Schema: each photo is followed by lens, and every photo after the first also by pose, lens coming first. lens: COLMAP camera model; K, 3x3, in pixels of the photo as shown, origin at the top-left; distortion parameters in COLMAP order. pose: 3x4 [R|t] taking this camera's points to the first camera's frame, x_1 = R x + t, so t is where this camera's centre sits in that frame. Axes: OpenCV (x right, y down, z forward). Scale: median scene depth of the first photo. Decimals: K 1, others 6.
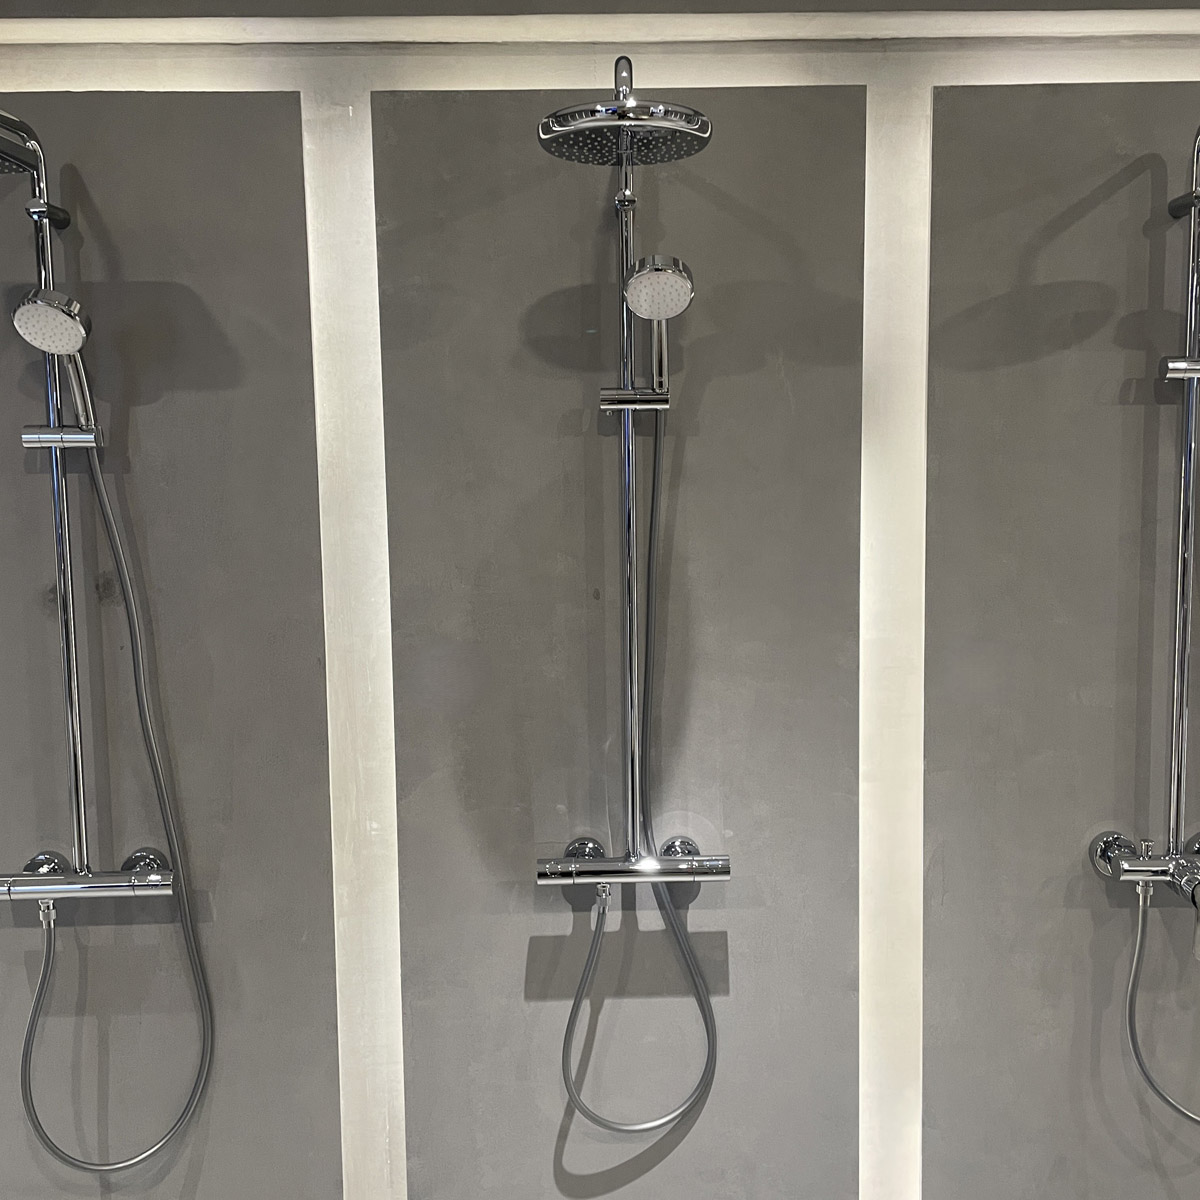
lens RADIAL K [[1174.7, 0, 600.2], [0, 1174.7, 584.4], [0, 0, 1]] dist [0.075415, -0.105524]
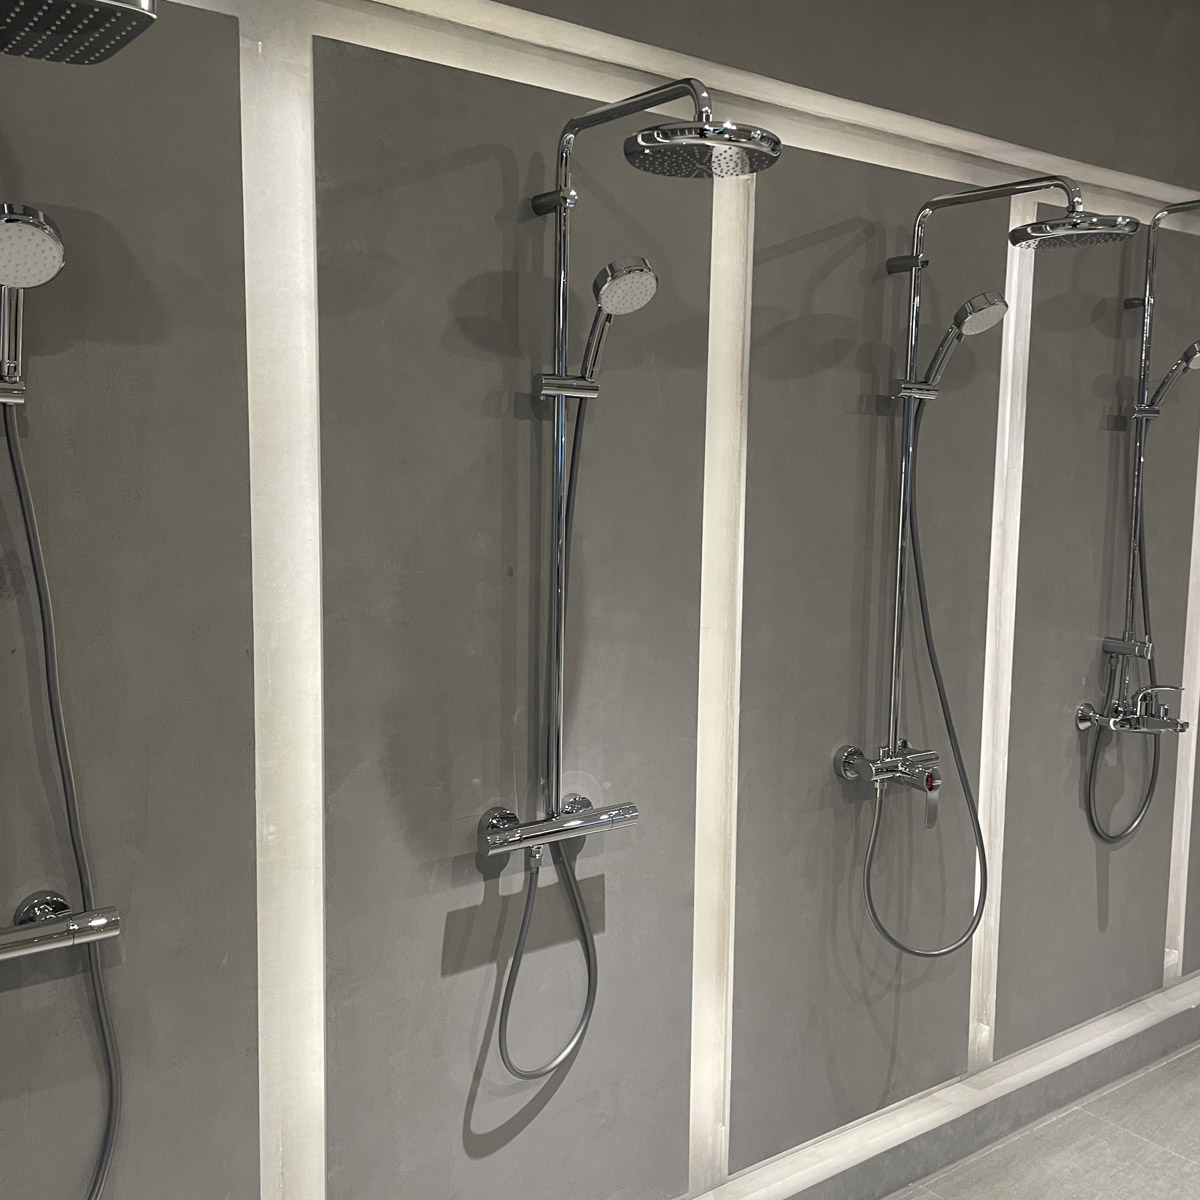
lens RADIAL K [[1200.1, 0, 600.0], [0, 1200.1, 600.0], [0, 0, 1]] dist [0.068873, -0.105175]
pose [[0.818365, -0.039260, 0.573356, -0.536495], [0.027456, 0.999196, 0.029231, 0.004659], [-0.574042, -0.008179, 0.818785, 0.084491]]
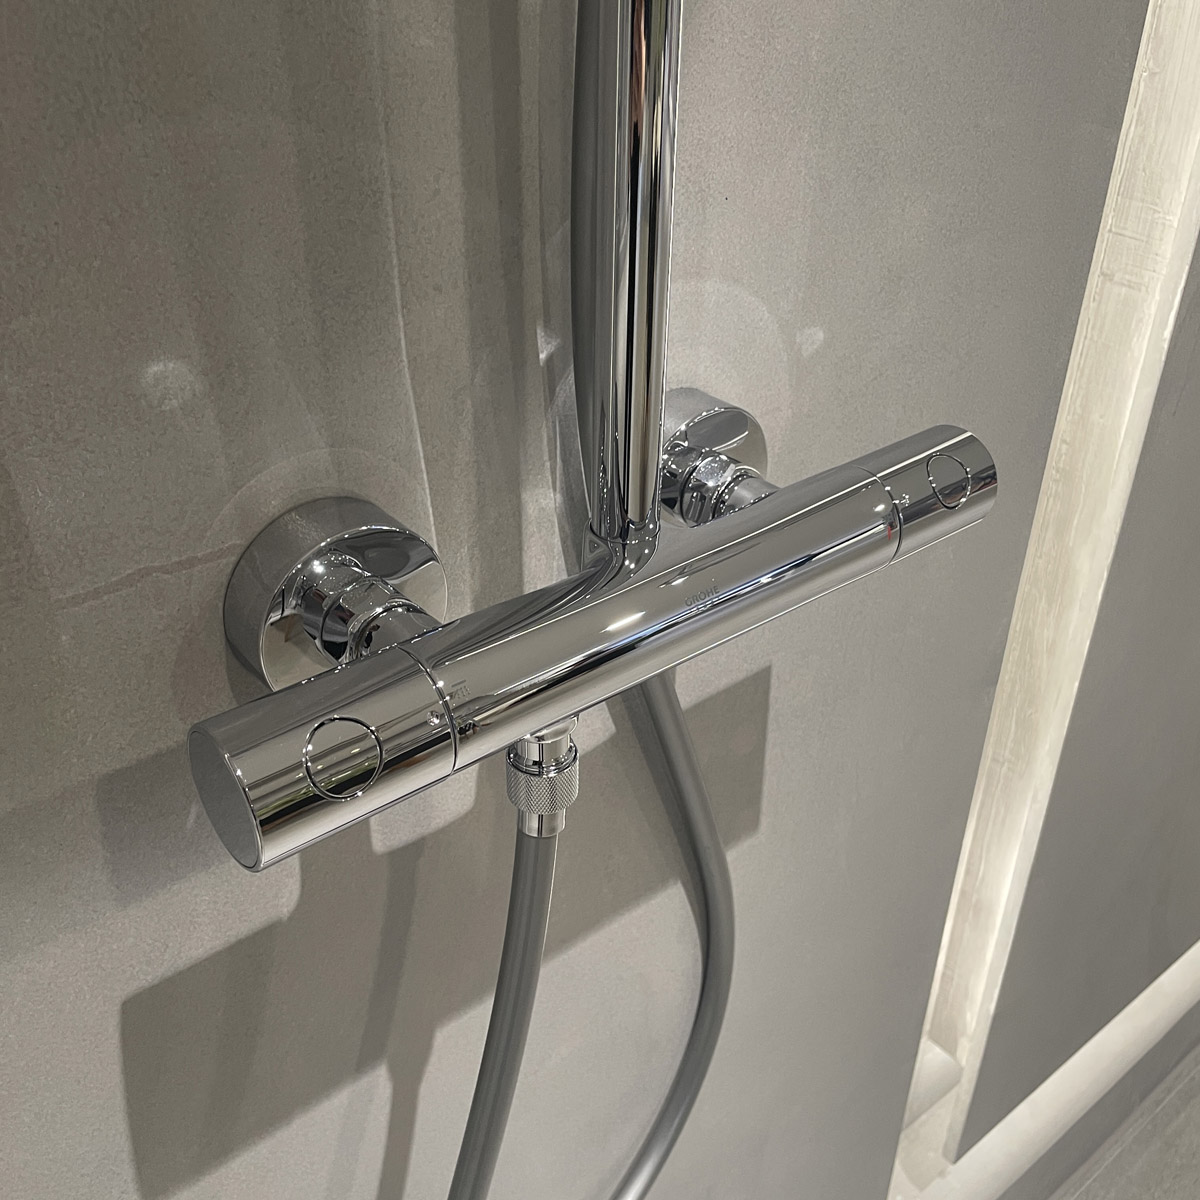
lens RADIAL K [[1176.4, 0, 551.1], [0, 1176.4, 580.3], [0, 0, 1]] dist [0.080866, -0.115144]
pose [[0.802888, -0.292881, 0.519222, -0.086215], [0.051193, 0.901645, 0.429436, 0.145171], [-0.593928, -0.318209, 0.738913, 0.828691]]
